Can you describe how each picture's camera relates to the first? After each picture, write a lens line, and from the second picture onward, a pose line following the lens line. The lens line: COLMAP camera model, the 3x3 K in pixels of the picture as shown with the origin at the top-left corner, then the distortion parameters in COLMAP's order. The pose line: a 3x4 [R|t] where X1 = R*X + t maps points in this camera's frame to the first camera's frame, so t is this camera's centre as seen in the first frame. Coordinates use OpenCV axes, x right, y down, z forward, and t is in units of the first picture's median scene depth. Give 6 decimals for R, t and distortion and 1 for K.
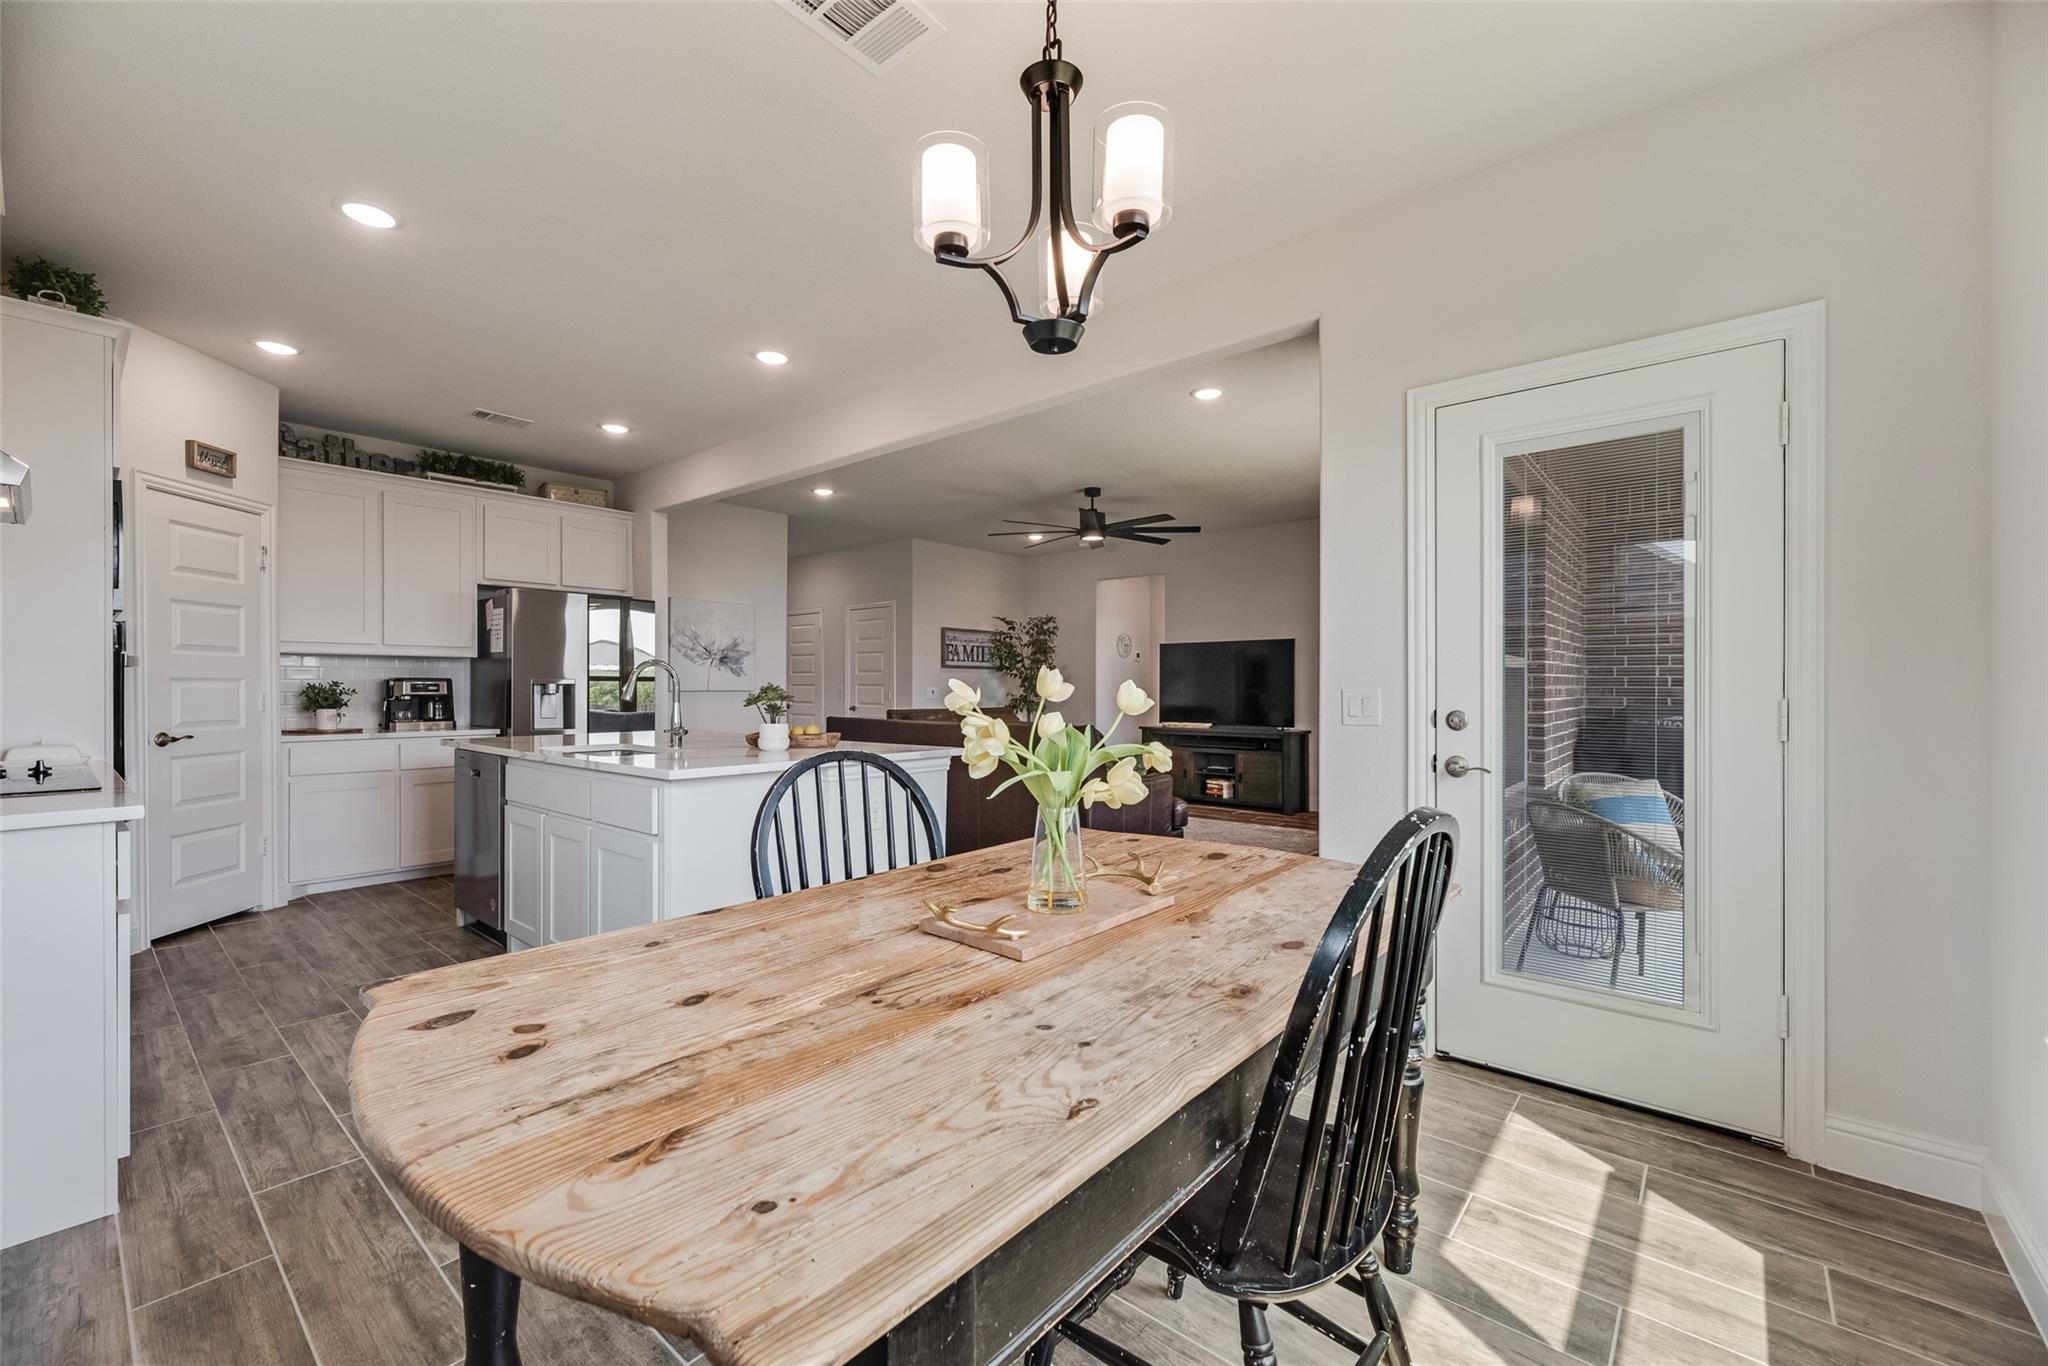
lens RADIAL K [[828.1, 0, 1029.7], [0, 828.1, 682.8], [0, 0, 1]] dist [-0.000097, -0.000299]
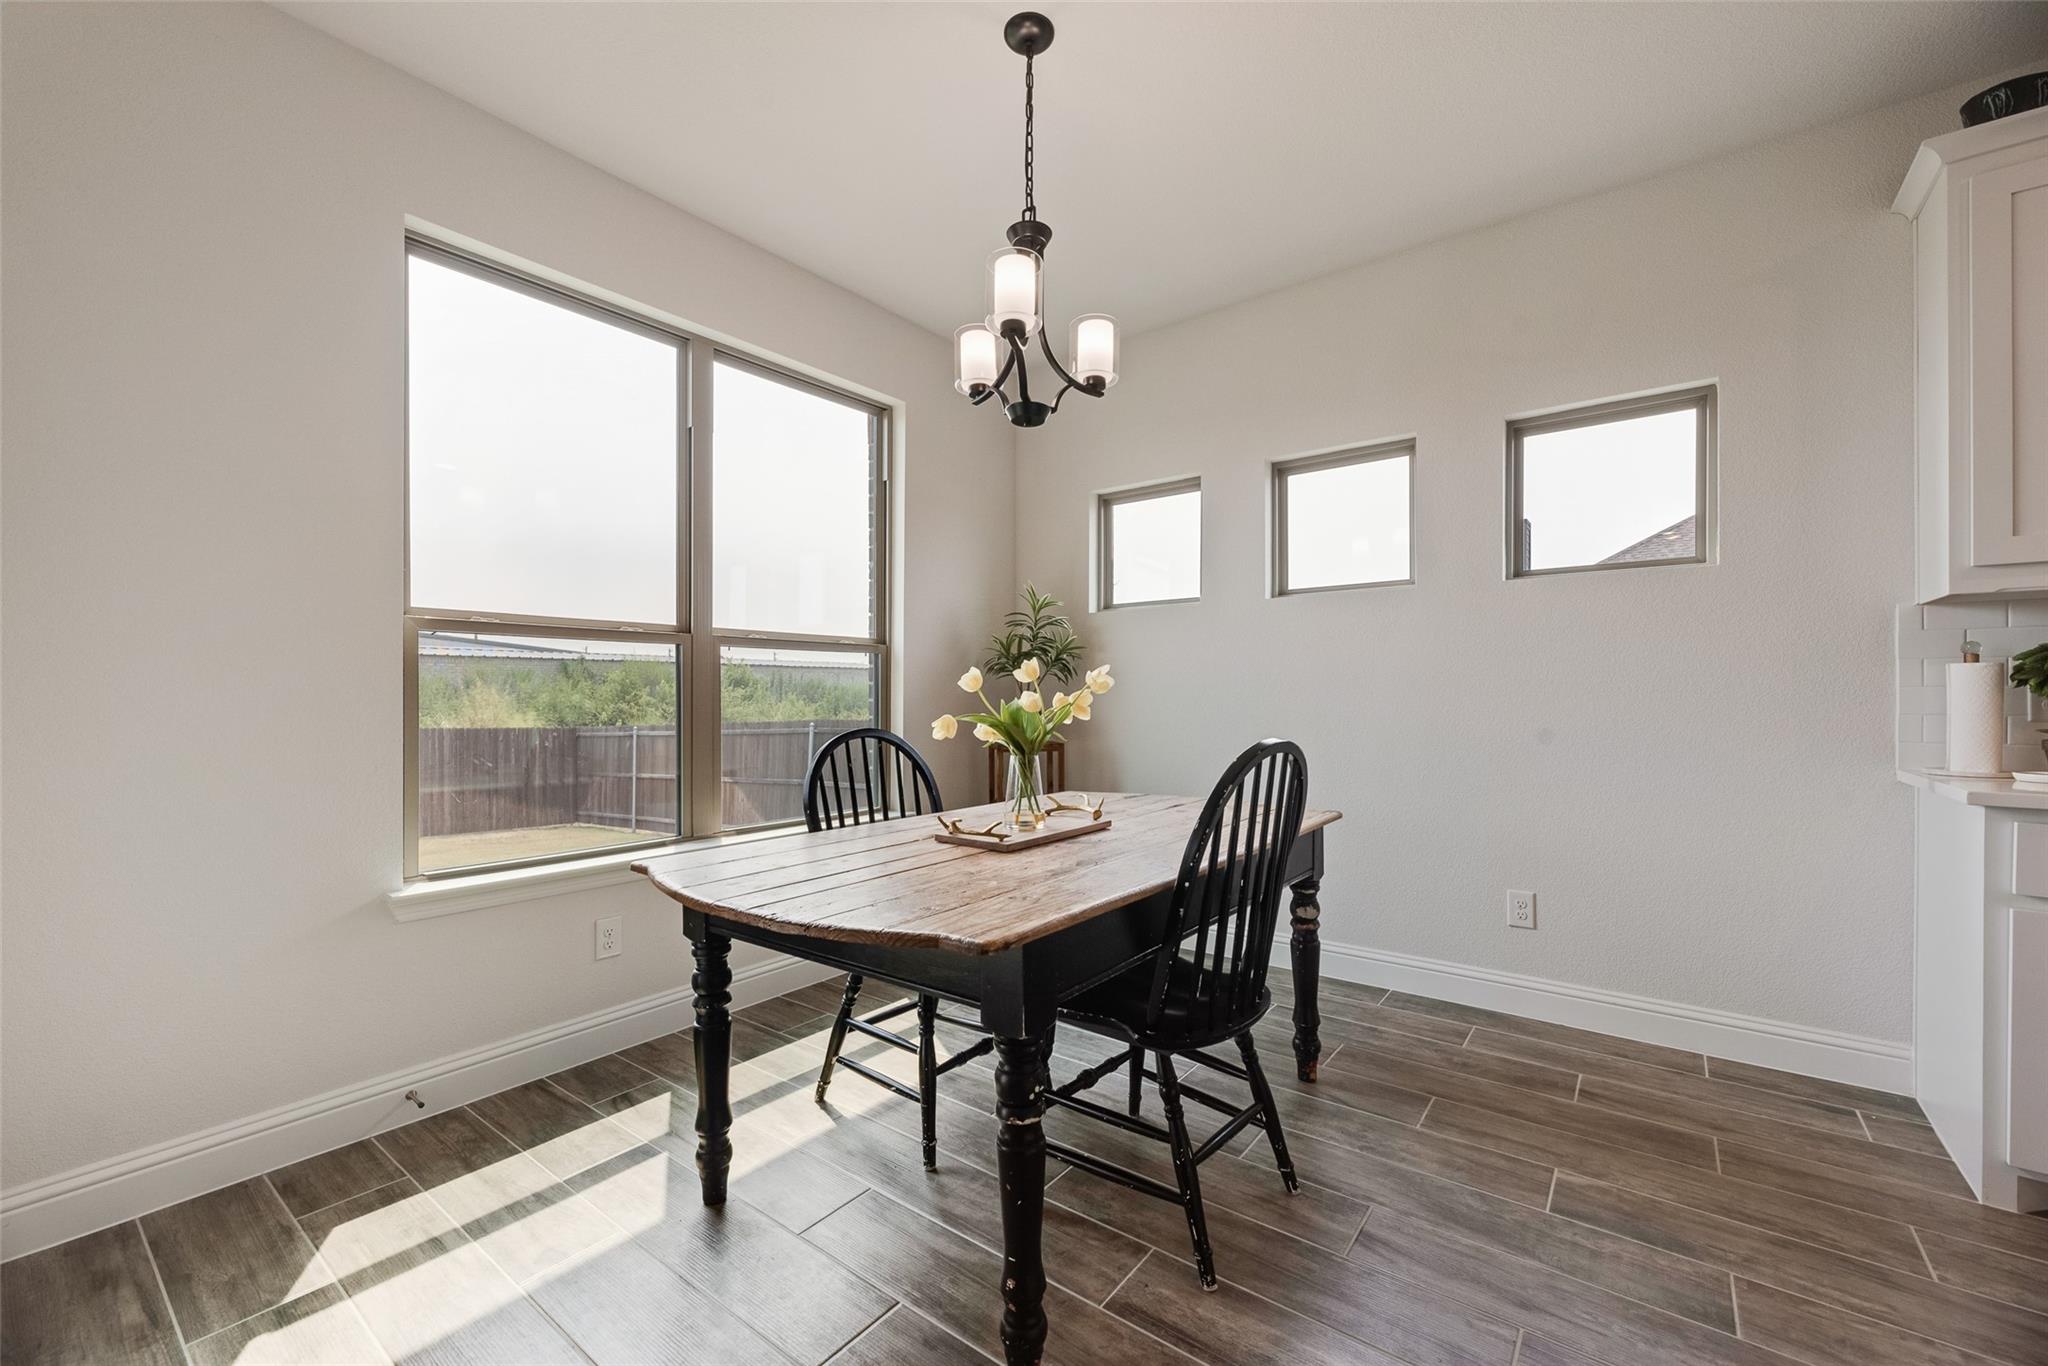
lens RADIAL K [[825.6, 0, 1024.0], [0, 825.6, 697.4], [0, 0, 1]] dist [-0.000460, 0.000026]
pose [[-0.998712, -0.003969, -0.050586, 0.086325], [-0.003895, 0.999991, -0.001559, 0.038136], [0.050592, -0.001360, -0.998718, 1.828666]]
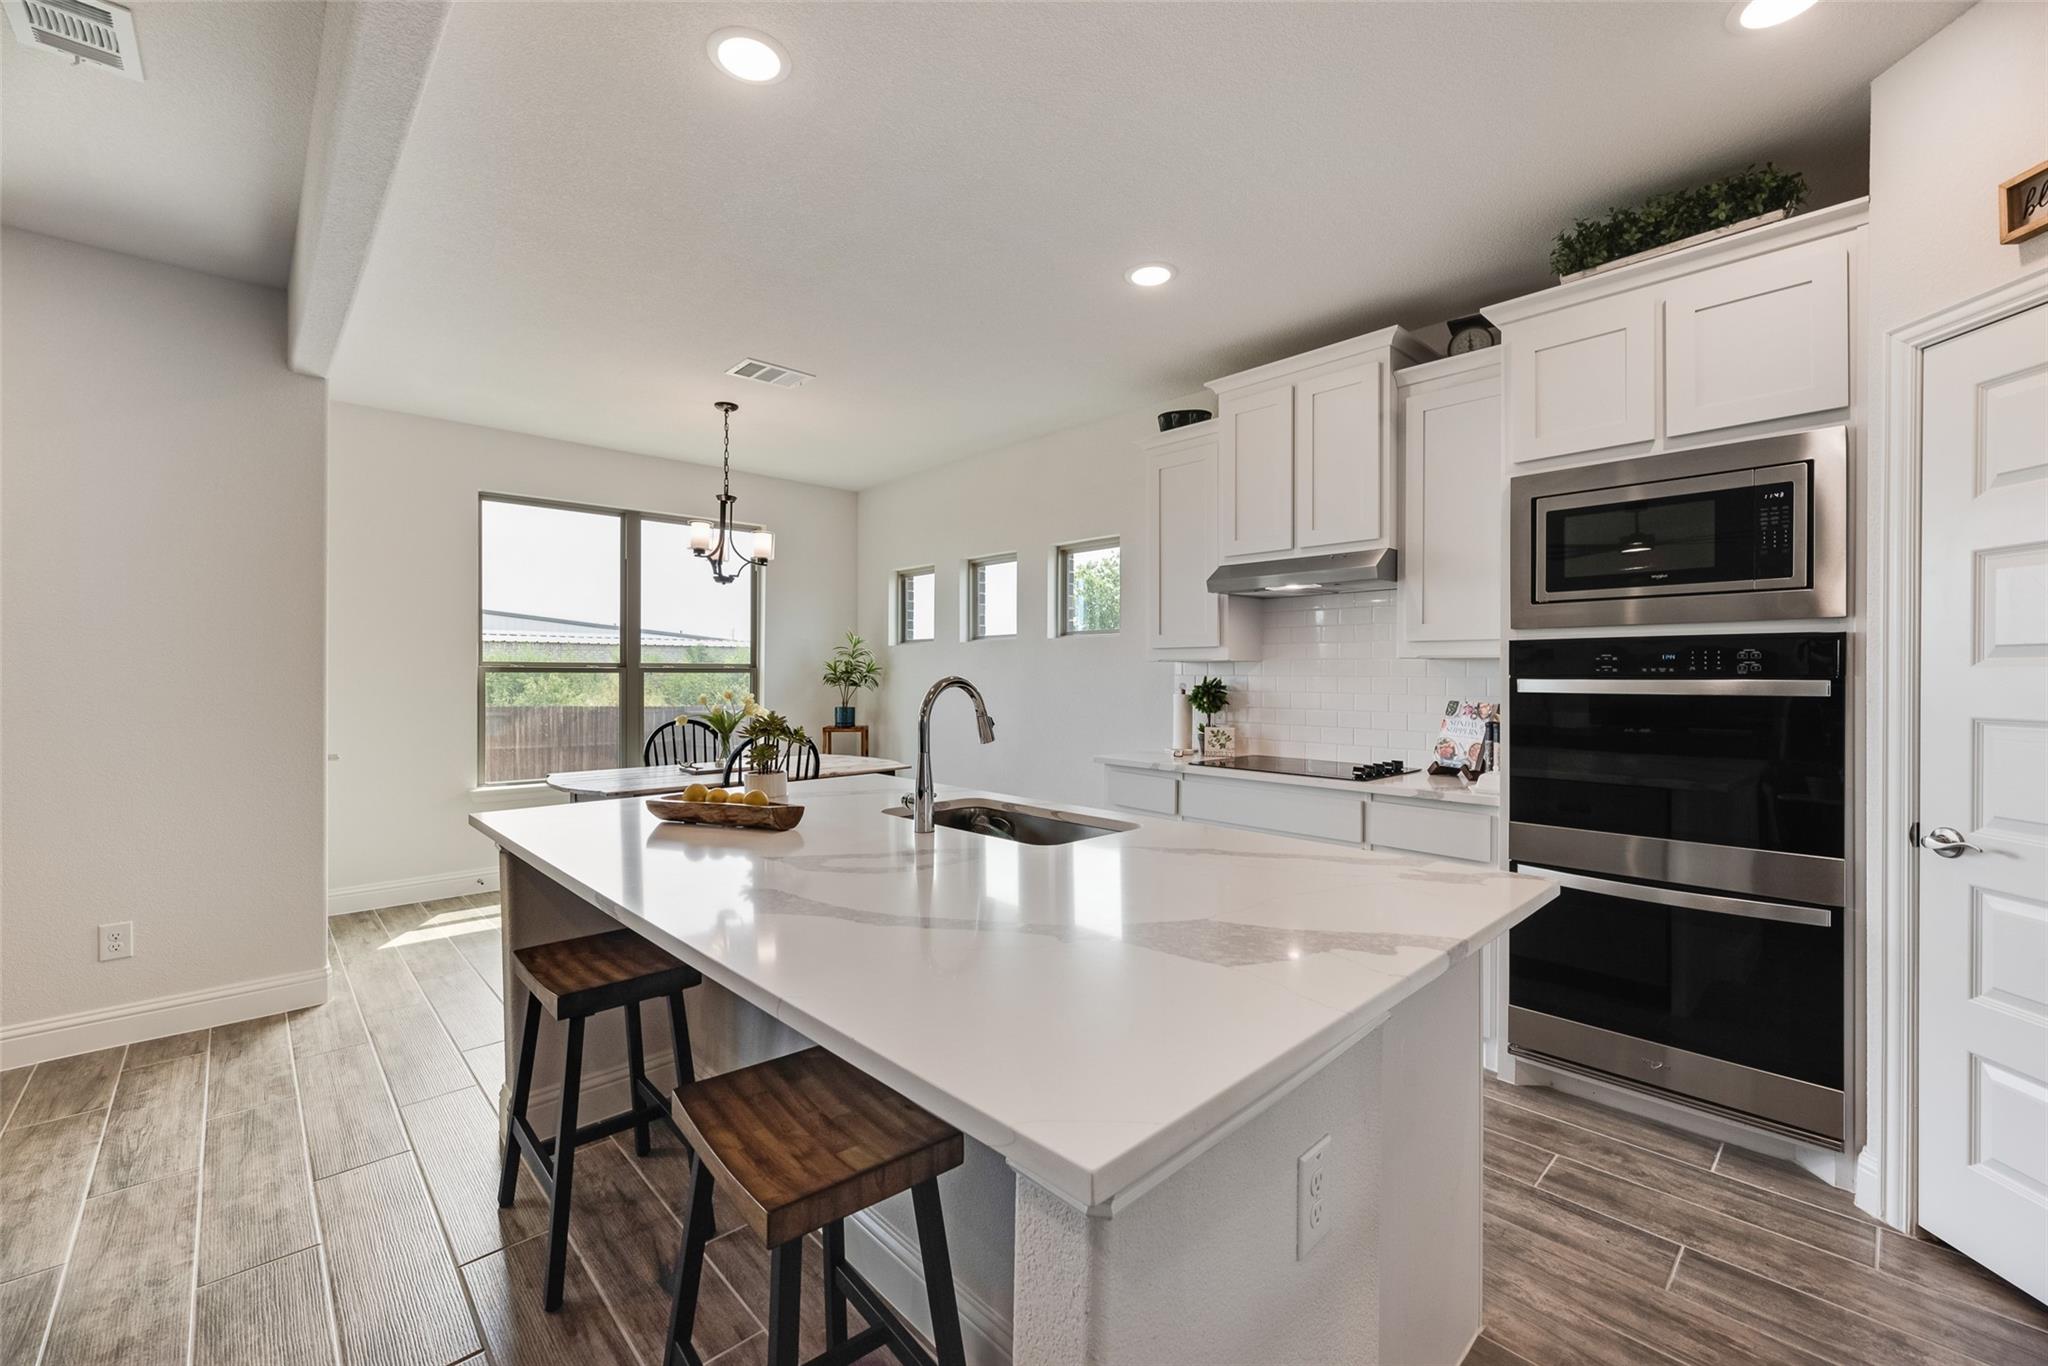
lens RADIAL K [[828.1, 0, 1029.7], [0, 828.1, 682.8], [0, 0, 1]] dist [-0.000097, -0.000299]
pose [[-0.994582, -0.008613, 0.103599, -1.072051], [-0.008032, 0.999950, 0.006021, -0.053244], [-0.103646, 0.005156, -0.994601, 3.009088]]
